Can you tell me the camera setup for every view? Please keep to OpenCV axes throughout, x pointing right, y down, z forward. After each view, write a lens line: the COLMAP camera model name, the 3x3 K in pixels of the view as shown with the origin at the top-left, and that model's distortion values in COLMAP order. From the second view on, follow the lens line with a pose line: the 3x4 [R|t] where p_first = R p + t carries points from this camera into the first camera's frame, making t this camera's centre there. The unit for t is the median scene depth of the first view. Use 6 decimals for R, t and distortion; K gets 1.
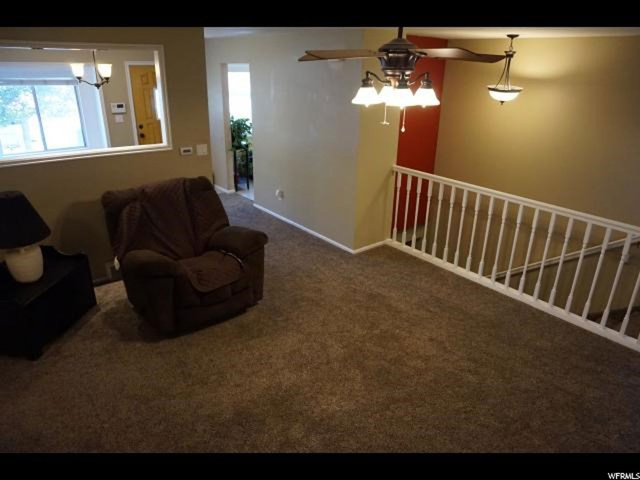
lens RADIAL K [[440.3, 0, 319.0], [0, 440.3, 244.3], [0, 0, 1]] dist [-0.062152, 0.004377]
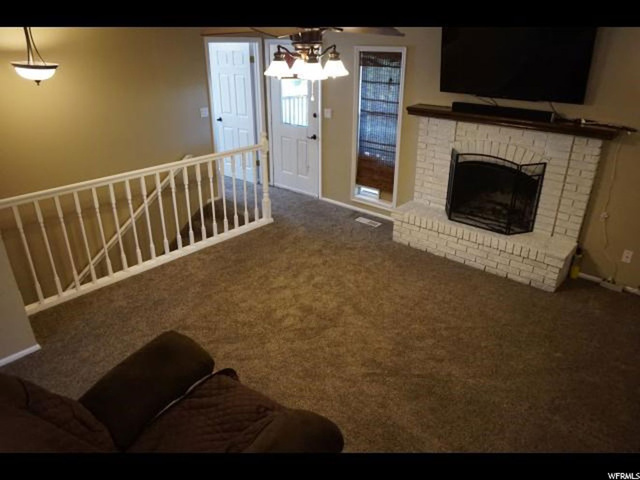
lens RADIAL K [[440.3, 0, 319.4], [0, 440.3, 238.7], [0, 0, 1]] dist [-0.062152, 0.004377]
pose [[-0.255678, -0.395163, 0.882312, -0.595817], [0.337041, 0.818953, 0.464455, -0.310712], [-0.906108, 0.416127, -0.076202, 0.786074]]
